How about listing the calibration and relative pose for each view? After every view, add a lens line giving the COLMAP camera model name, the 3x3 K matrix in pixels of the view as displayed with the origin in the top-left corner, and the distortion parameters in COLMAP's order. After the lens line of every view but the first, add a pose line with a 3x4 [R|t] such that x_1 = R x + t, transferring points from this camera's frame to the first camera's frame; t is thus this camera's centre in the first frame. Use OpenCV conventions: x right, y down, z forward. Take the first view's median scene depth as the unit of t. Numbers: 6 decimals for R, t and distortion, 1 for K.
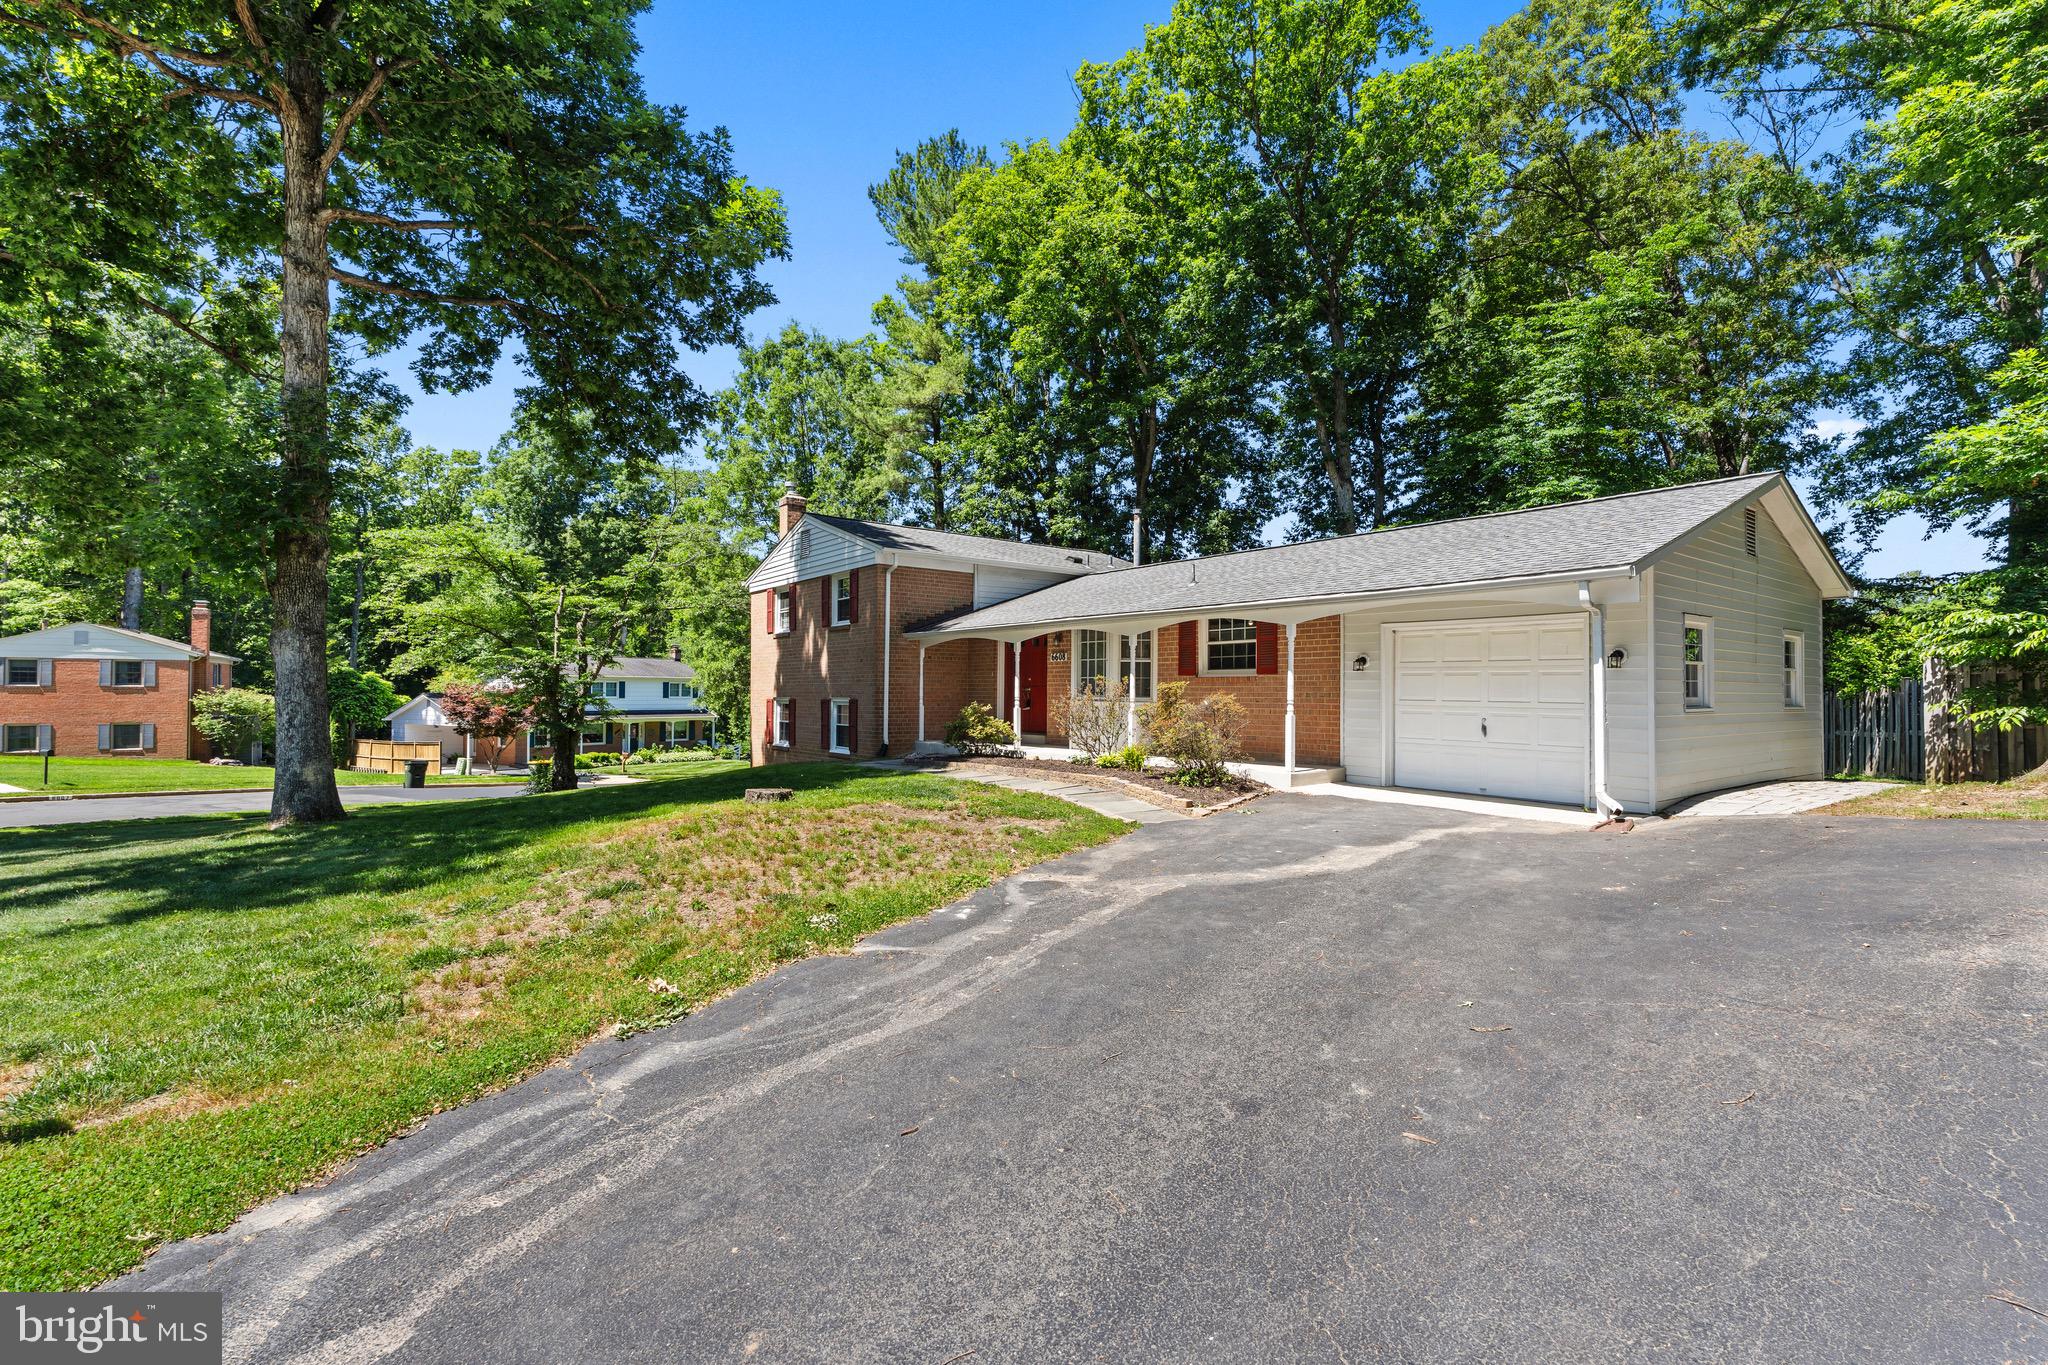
lens RADIAL K [[930.7, 0, 1024.0], [0, 930.7, 682.5], [0, 0, 1]] dist [-0.000267, -0.000004]
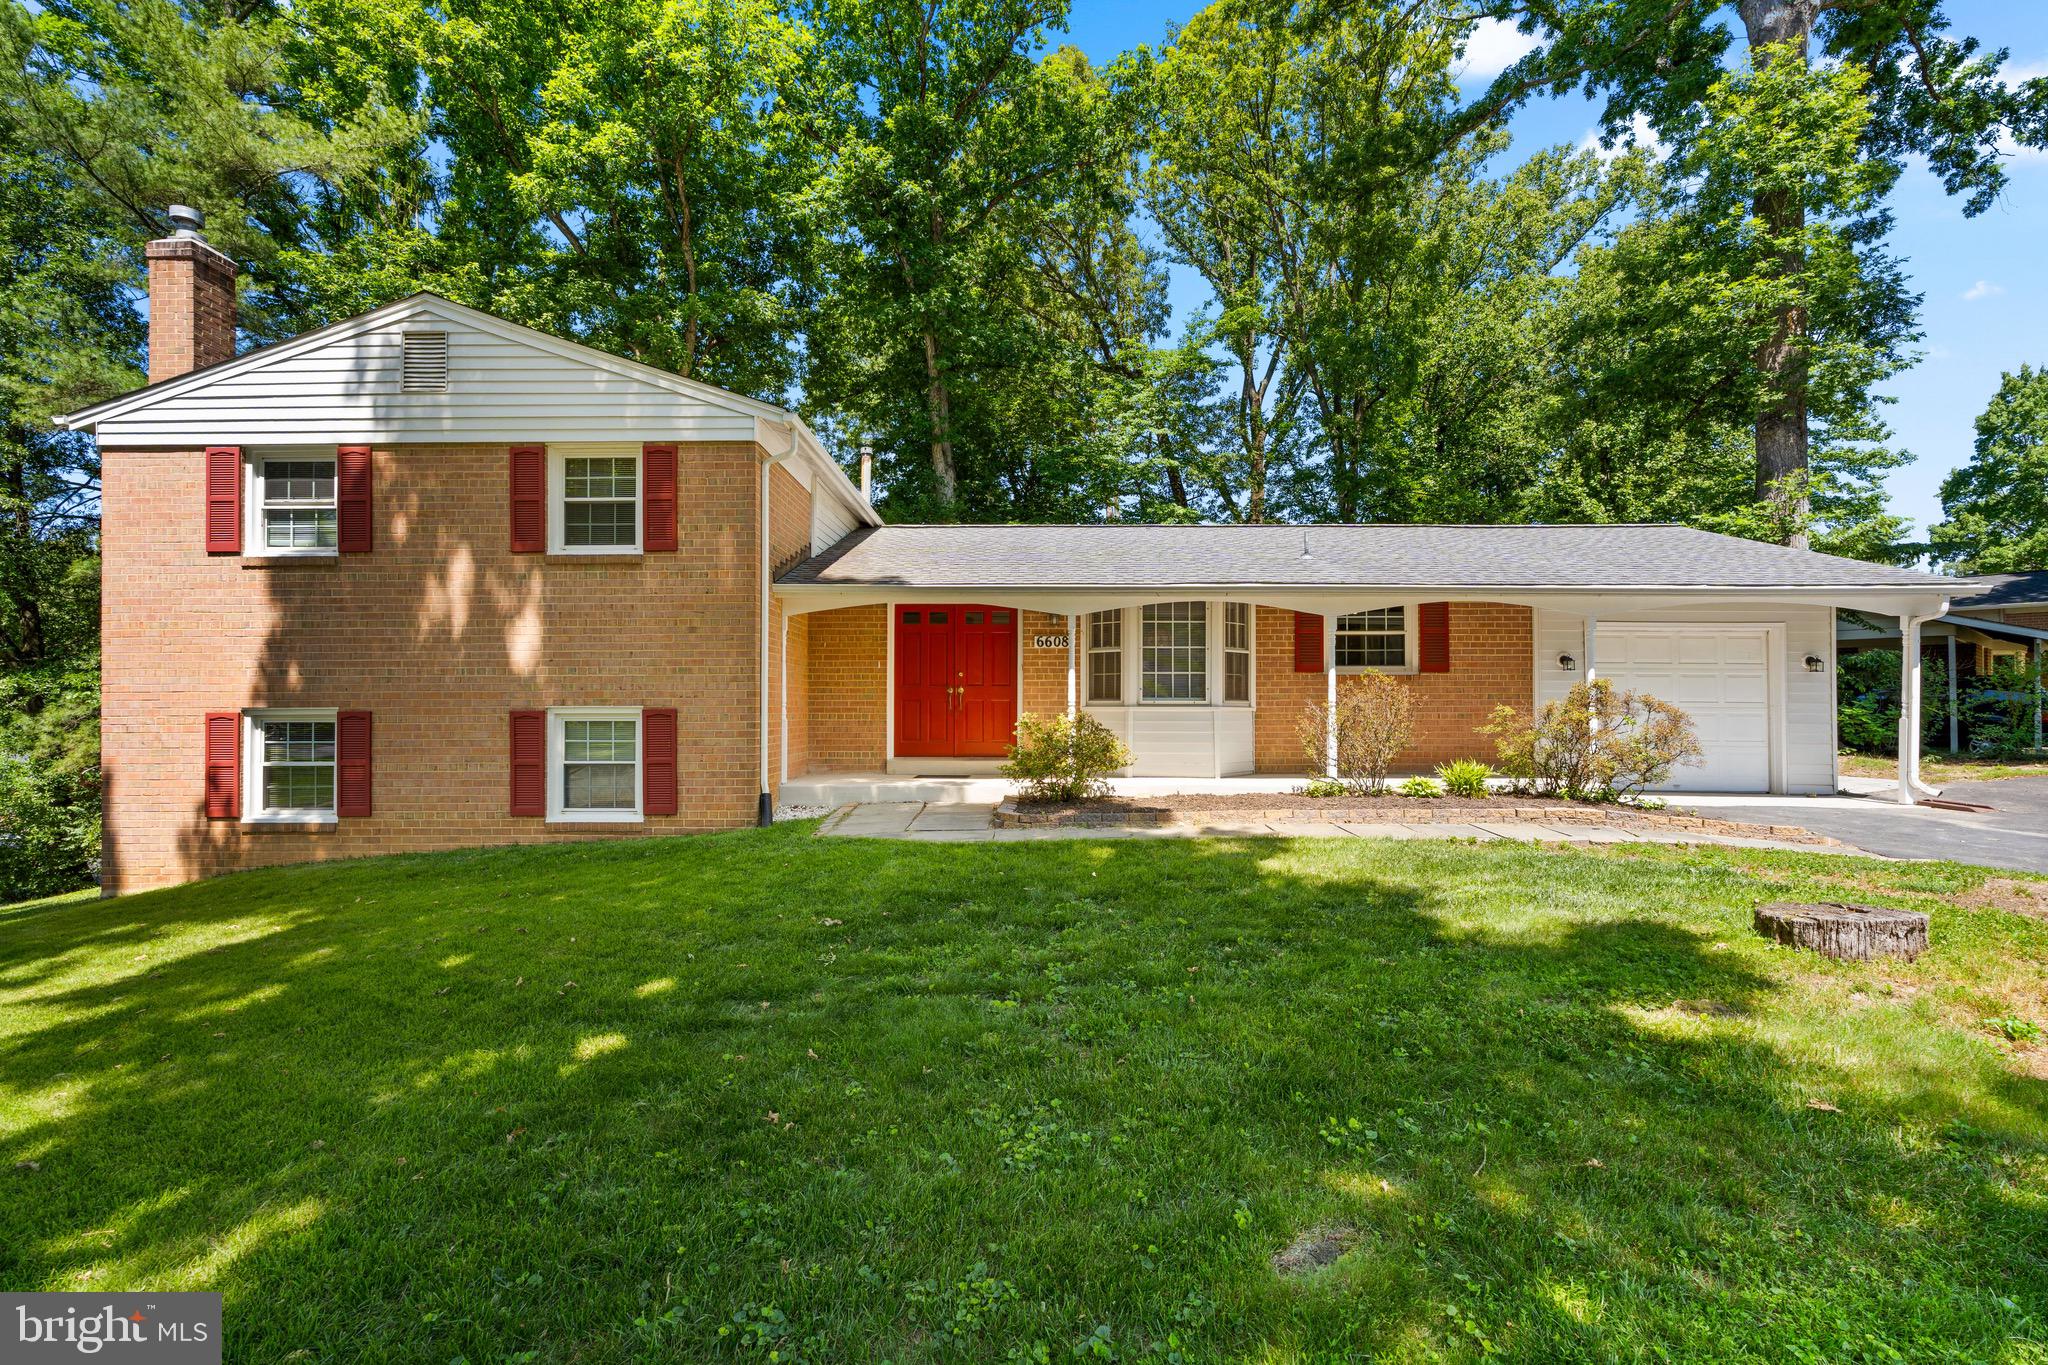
lens RADIAL K [[910.7, 0, 1024.0], [0, 910.7, 682.5], [0, 0, 1]] dist [0.002384, 0.000138]
pose [[0.626867, 0.016135, 0.778959, -0.460984], [-0.007052, 0.999862, -0.015035, 0.010958], [-0.779094, 0.003932, 0.626895, 0.584289]]
